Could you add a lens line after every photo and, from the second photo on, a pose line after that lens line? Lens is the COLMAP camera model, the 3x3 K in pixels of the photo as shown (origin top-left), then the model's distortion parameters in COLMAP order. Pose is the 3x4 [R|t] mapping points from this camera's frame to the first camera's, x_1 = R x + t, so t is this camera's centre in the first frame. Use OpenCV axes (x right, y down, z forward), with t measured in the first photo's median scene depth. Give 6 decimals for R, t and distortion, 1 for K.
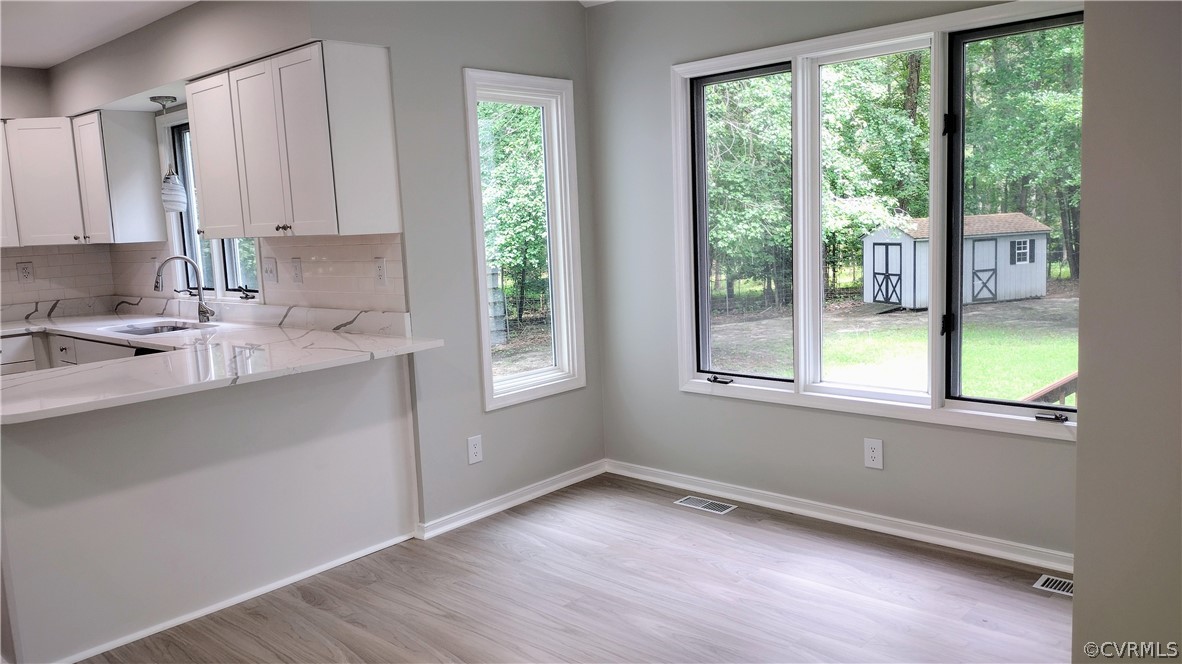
lens RADIAL K [[893.2, 0, 596.0], [0, 893.2, 333.4], [0, 0, 1]] dist [0.082105, -0.114995]
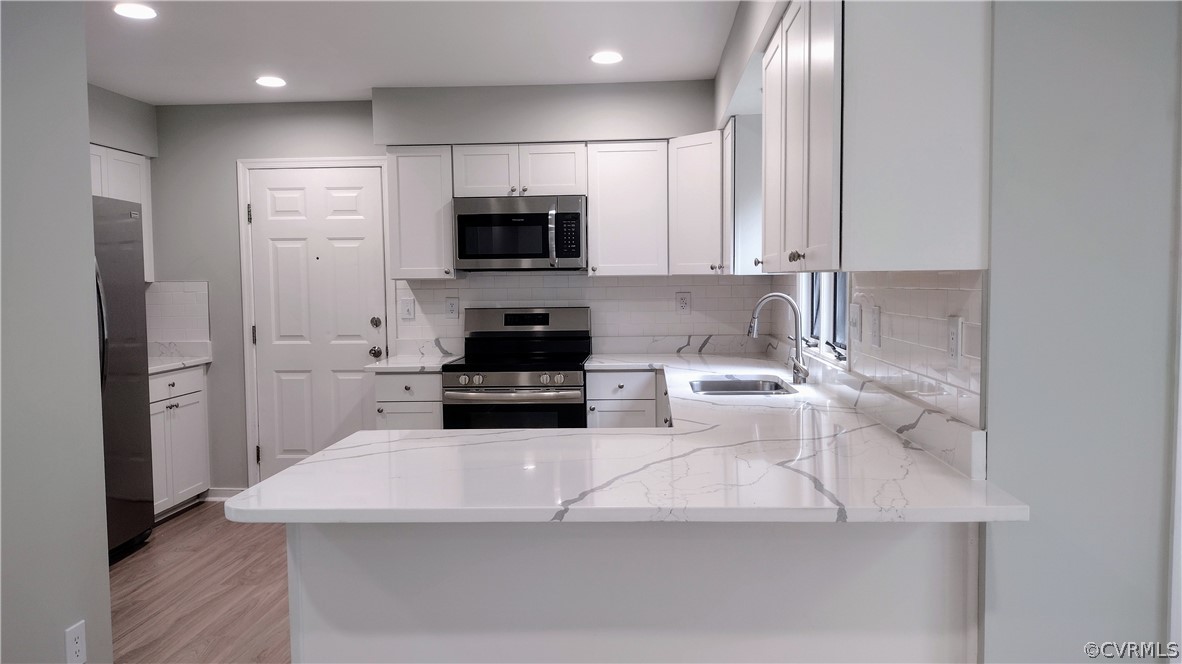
lens RADIAL K [[893.2, 0, 587.3], [0, 893.2, 325.9], [0, 0, 1]] dist [0.082105, -0.114995]
pose [[0.624813, 0.080761, -0.776586, 0.033667], [-0.117633, 0.993020, 0.008626, -0.054536], [0.771862, 0.085962, 0.629952, 0.471198]]
